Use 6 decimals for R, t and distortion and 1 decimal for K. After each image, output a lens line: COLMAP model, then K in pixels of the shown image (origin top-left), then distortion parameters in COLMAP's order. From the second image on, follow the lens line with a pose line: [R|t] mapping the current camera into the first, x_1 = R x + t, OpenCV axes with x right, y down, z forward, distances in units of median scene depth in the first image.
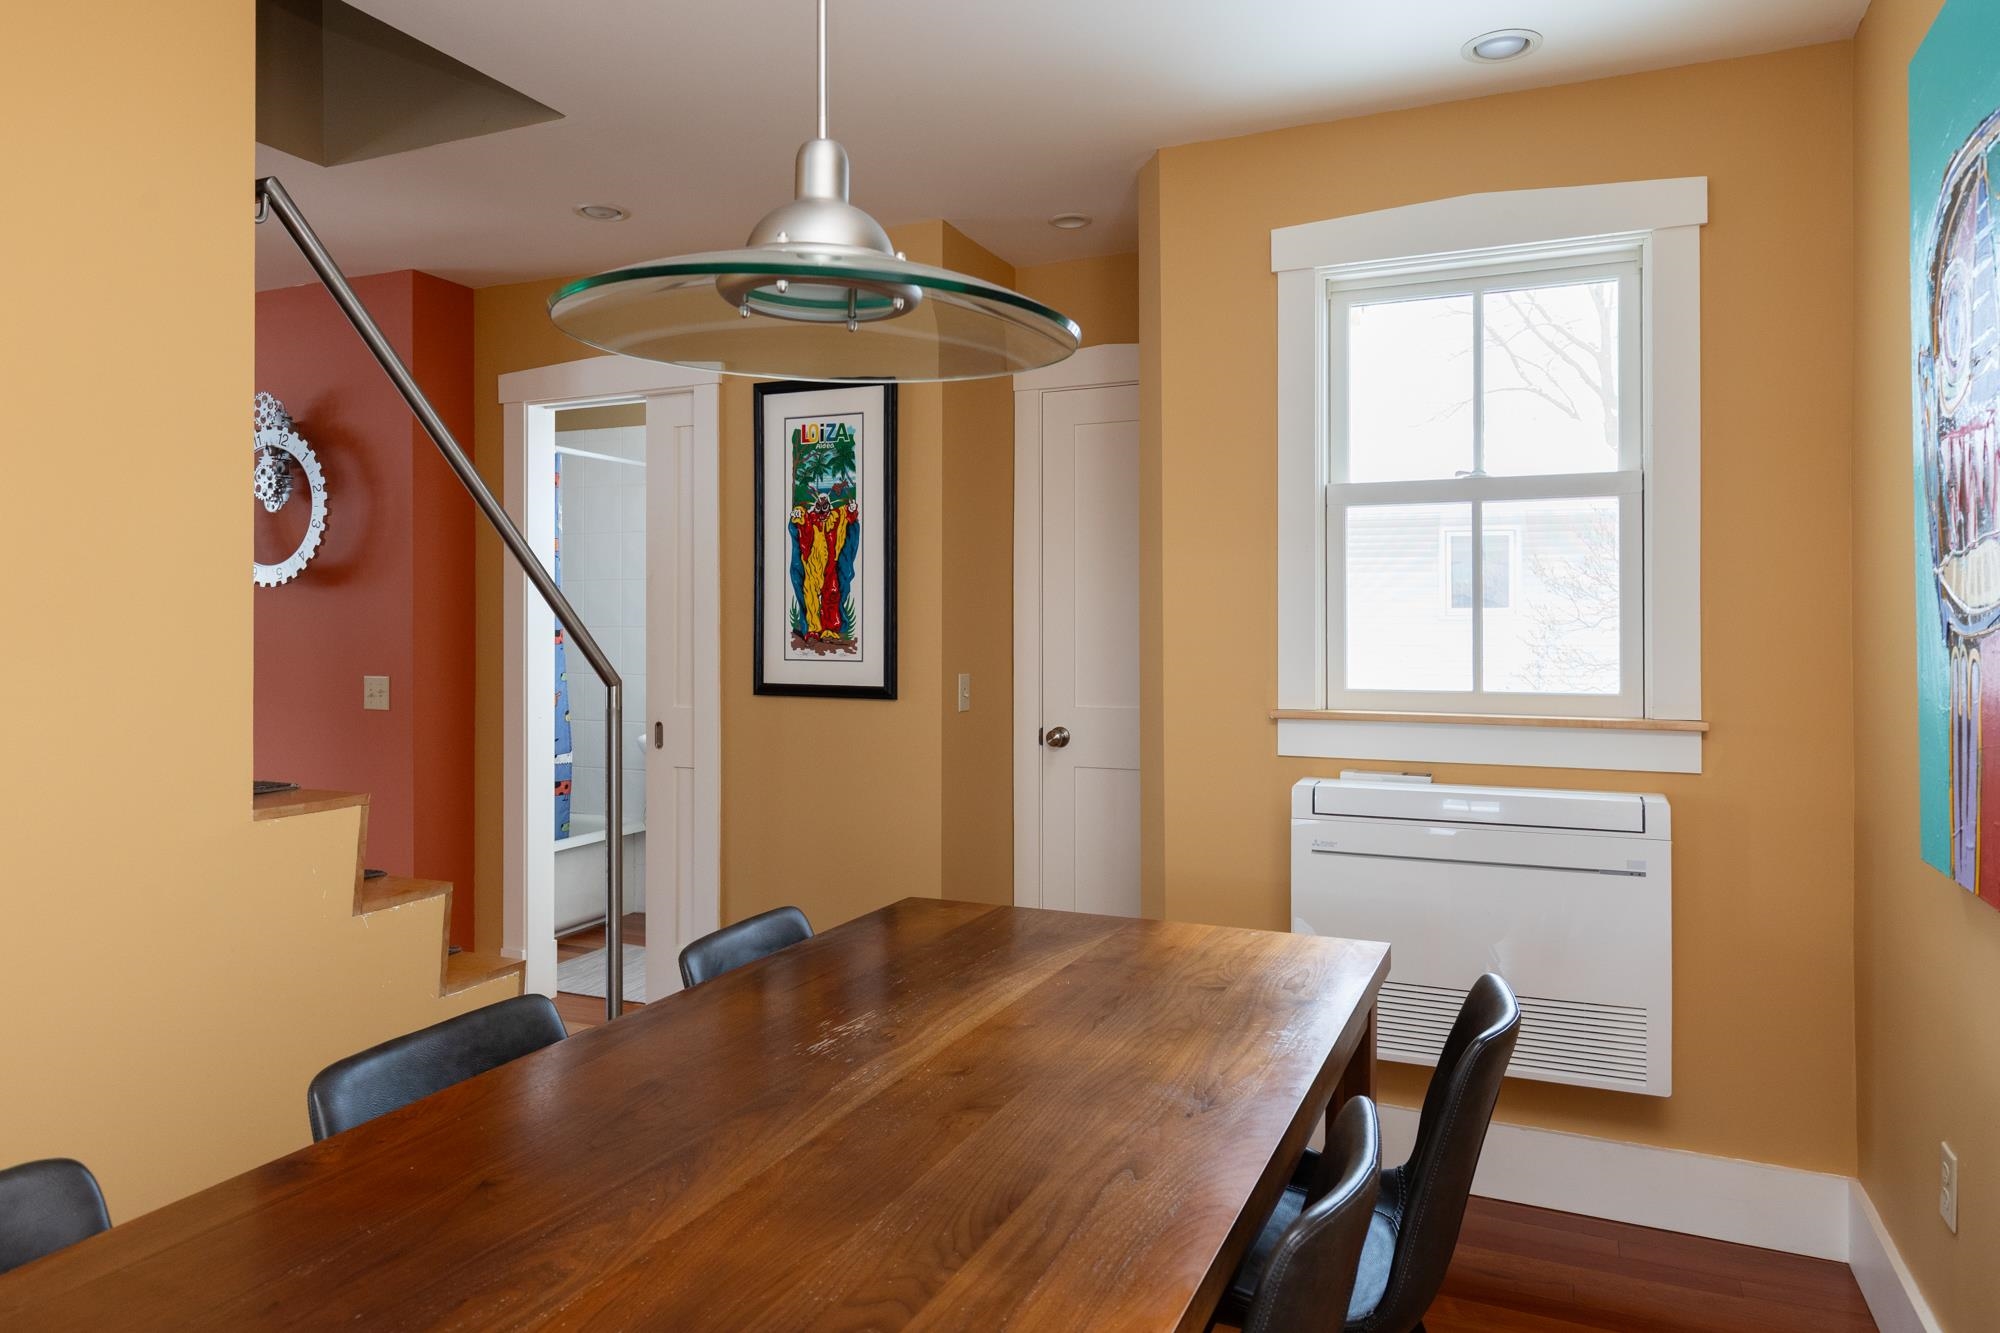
lens RADIAL K [[1295.6, 0, 988.8], [0, 1295.6, 623.1], [0, 0, 1]] dist [-0.006433, 0.006228]
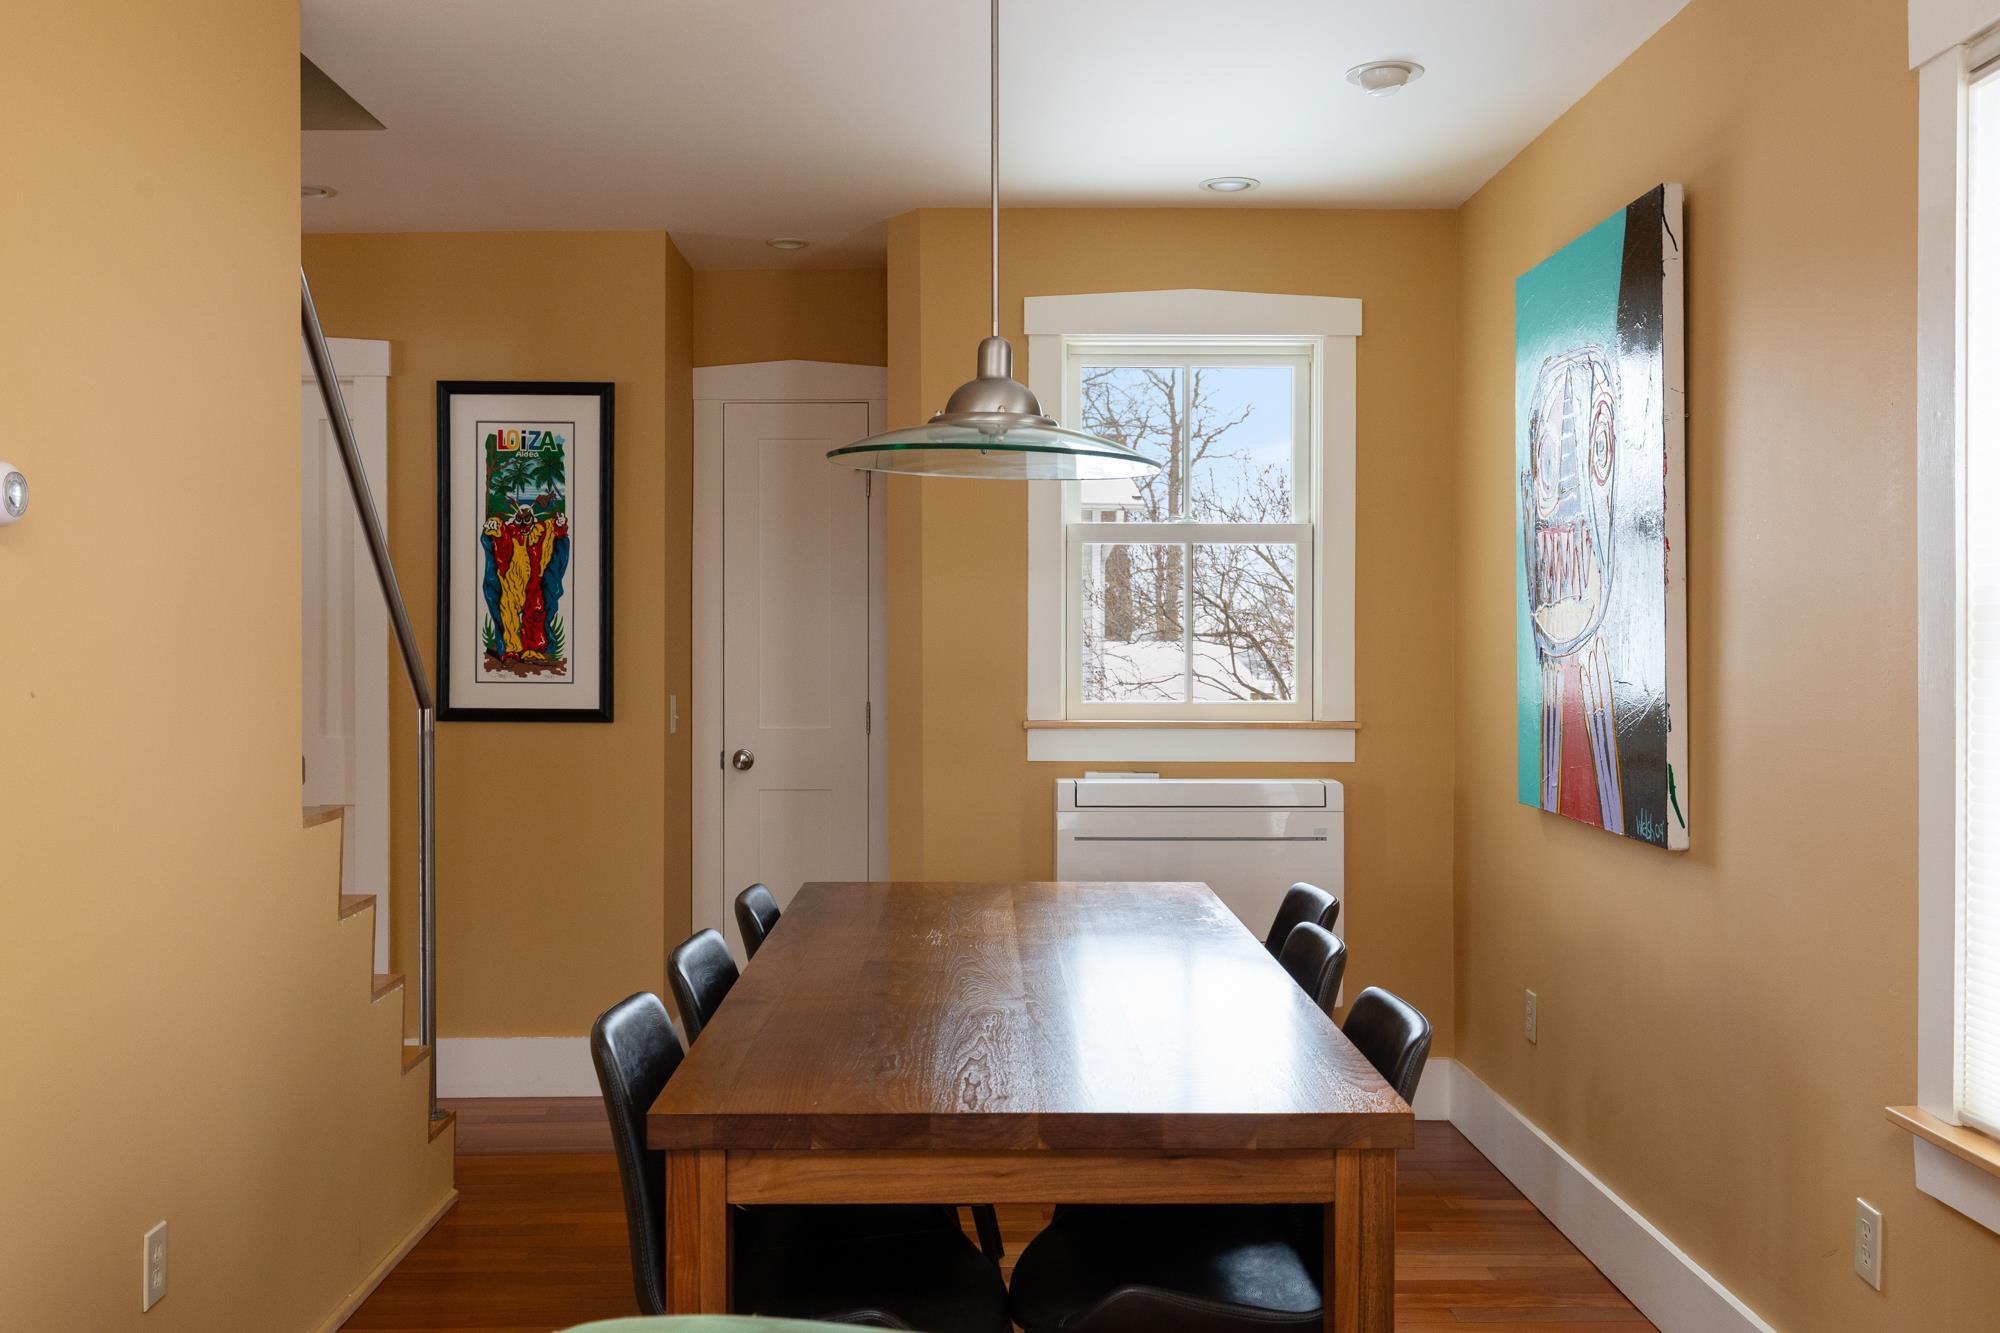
lens RADIAL K [[1848.5, 0, 1000.7], [0, 1848.5, 662.3], [0, 0, 1]] dist [-0.002275, 0.000000]
pose [[0.904986, -0.003704, 0.425425, -0.390806], [-0.002821, 0.999888, 0.014706, -0.006673], [-0.425432, -0.014508, 0.904874, -0.365885]]
